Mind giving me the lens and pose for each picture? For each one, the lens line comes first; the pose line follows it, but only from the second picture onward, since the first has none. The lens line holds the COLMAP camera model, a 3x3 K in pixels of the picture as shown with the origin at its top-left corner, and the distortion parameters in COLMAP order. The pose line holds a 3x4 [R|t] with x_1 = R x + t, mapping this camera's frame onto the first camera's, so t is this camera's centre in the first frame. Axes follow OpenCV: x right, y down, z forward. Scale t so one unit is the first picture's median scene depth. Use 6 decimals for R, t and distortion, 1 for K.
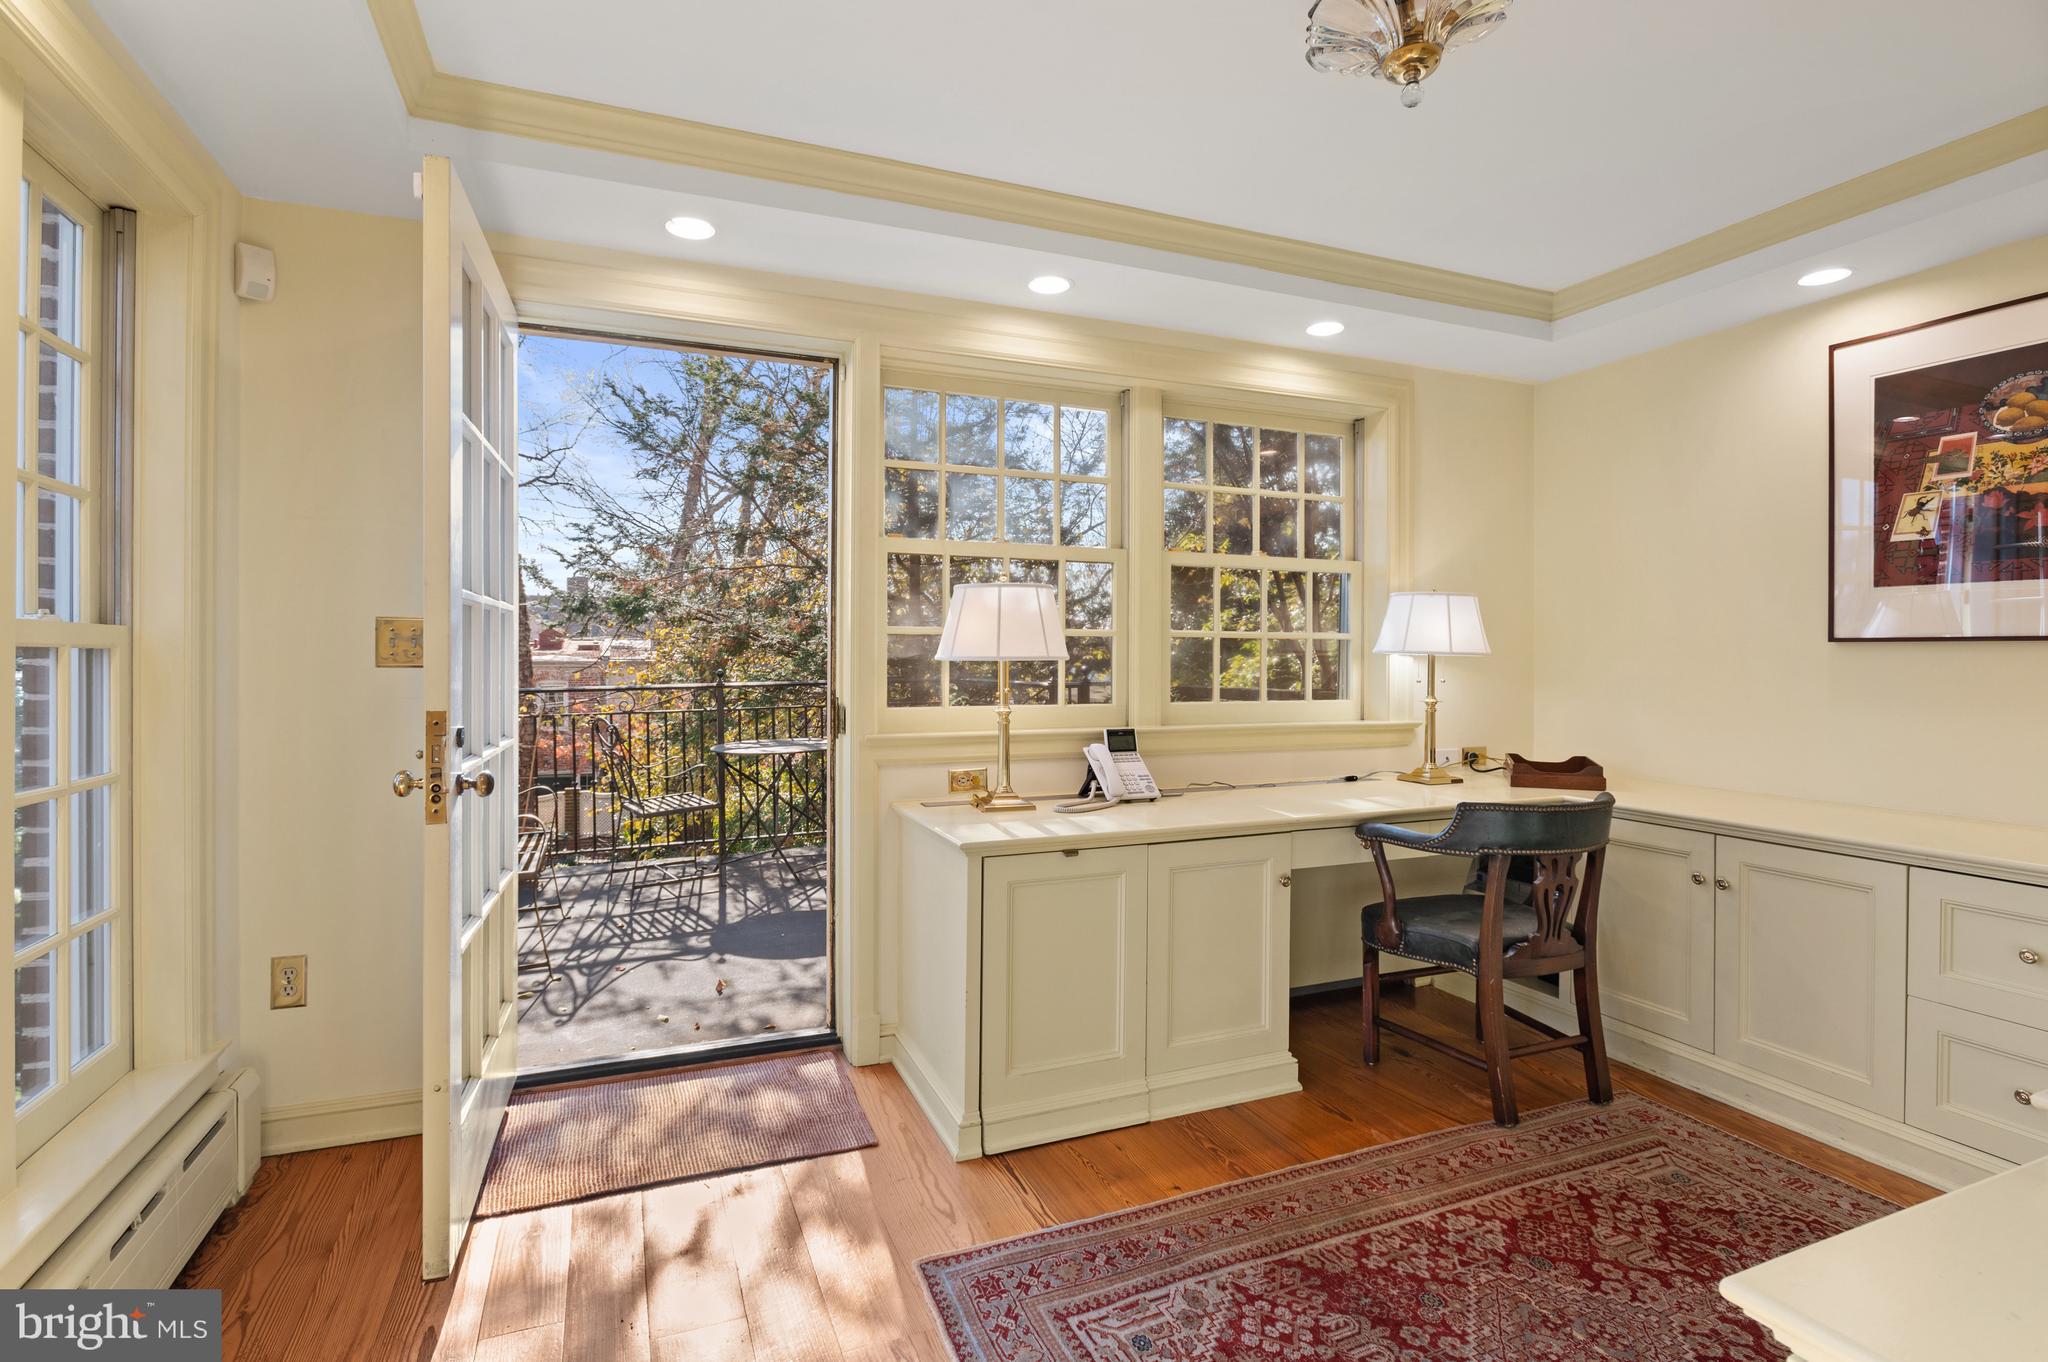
lens RADIAL K [[986.8, 0, 1024.9], [0, 986.8, 675.3], [0, 0, 1]] dist [-0.012926, -0.000873]
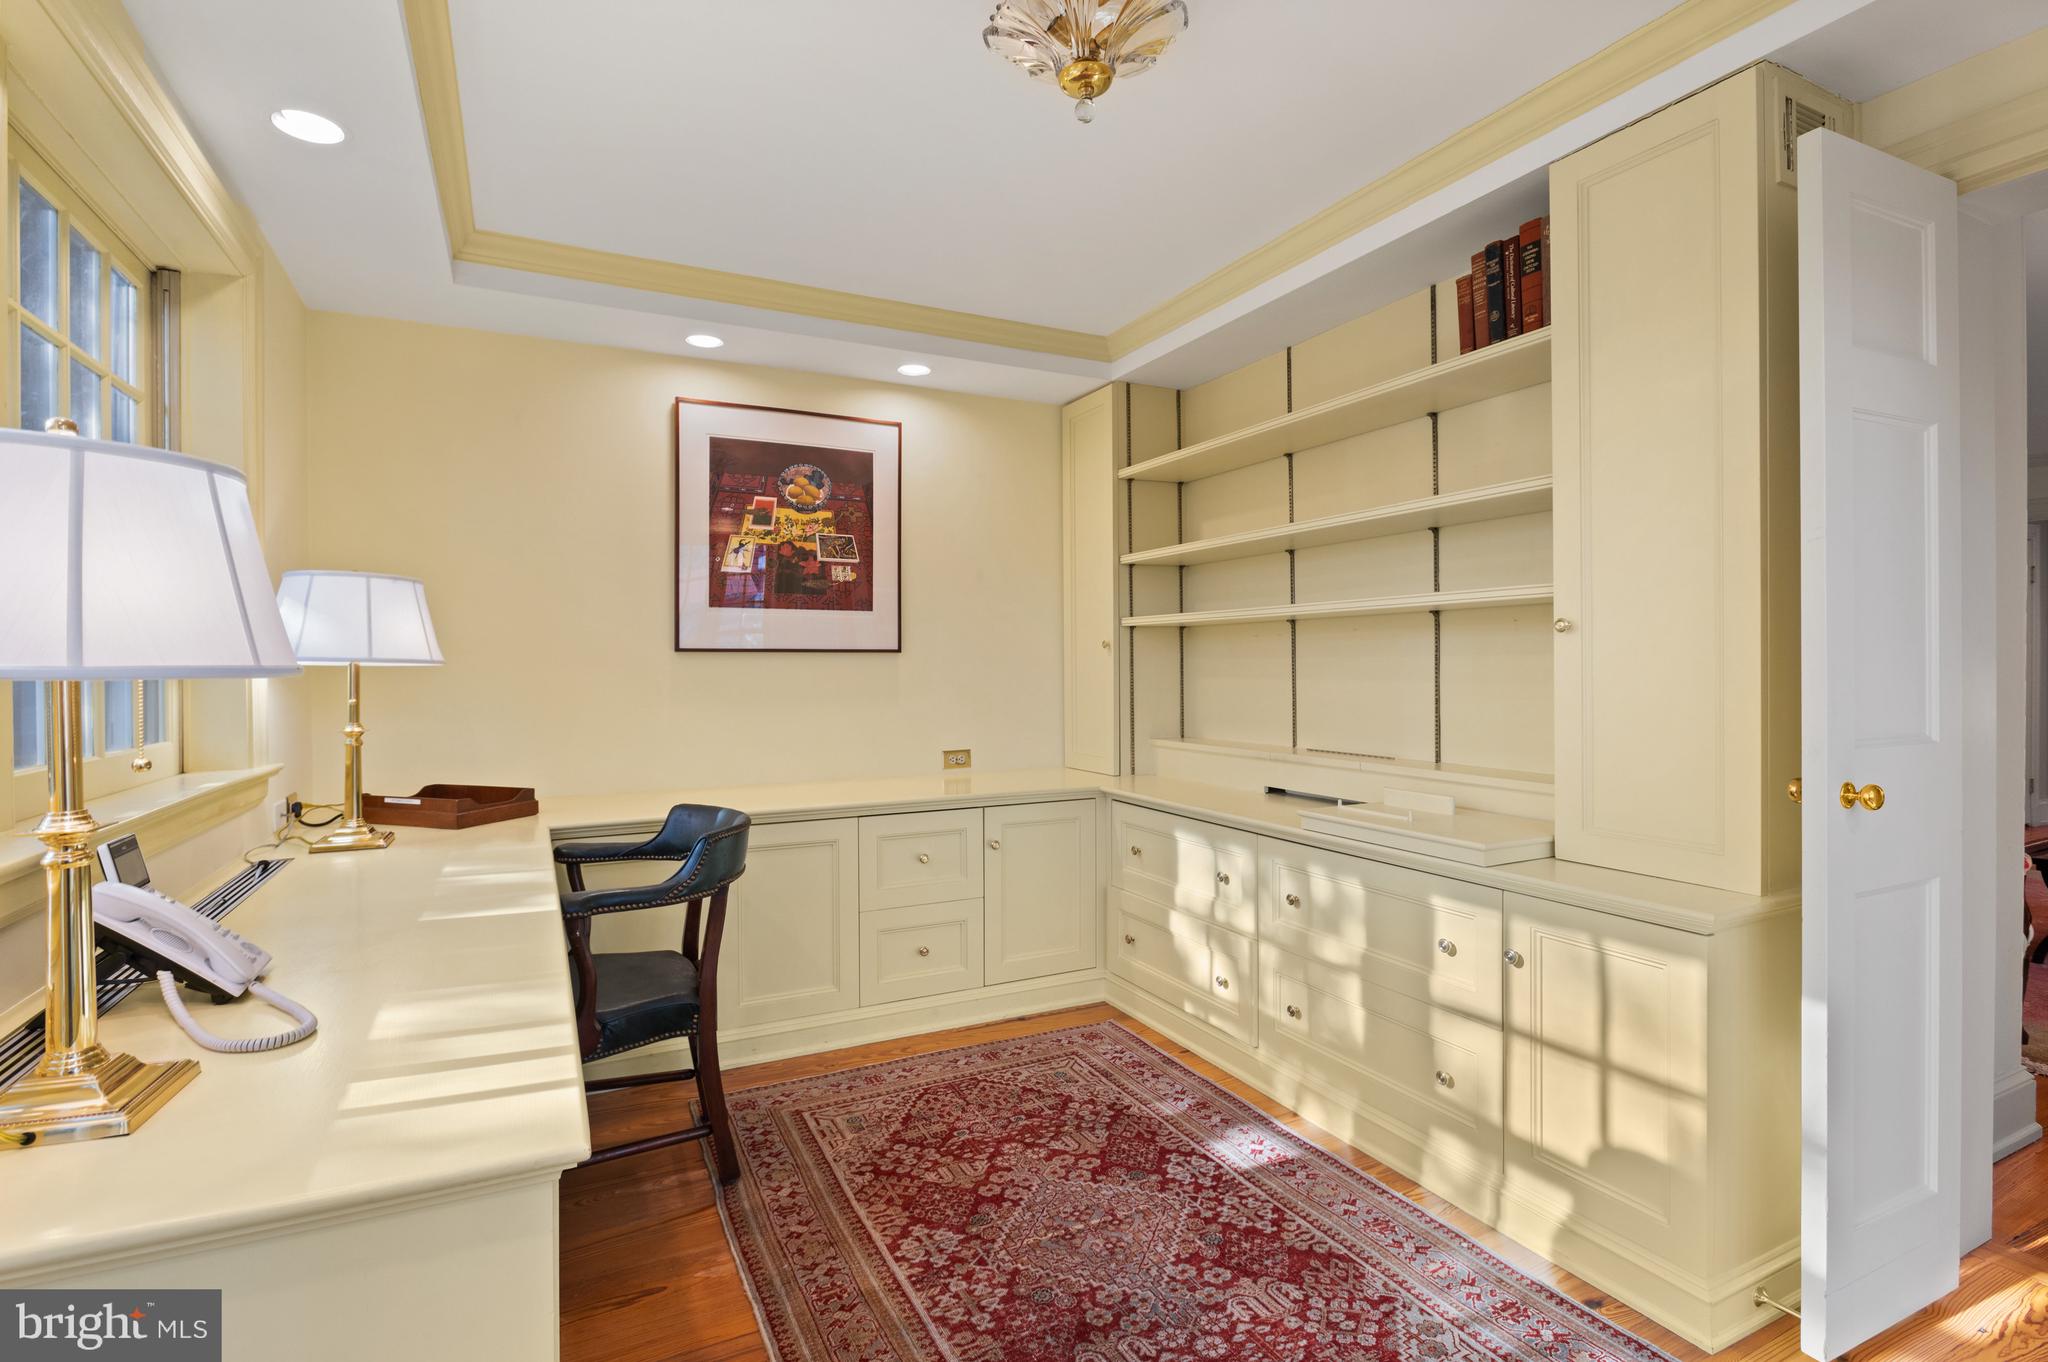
lens RADIAL K [[972.4, 0, 1023.6], [0, 972.4, 689.7], [0, 0, 1]] dist [-0.014677, 0.000486]
pose [[-0.075284, -0.025114, 0.996846, -0.441756], [0.025739, 0.999301, 0.027120, -0.012655], [-0.996830, 0.027699, -0.074585, 0.841848]]
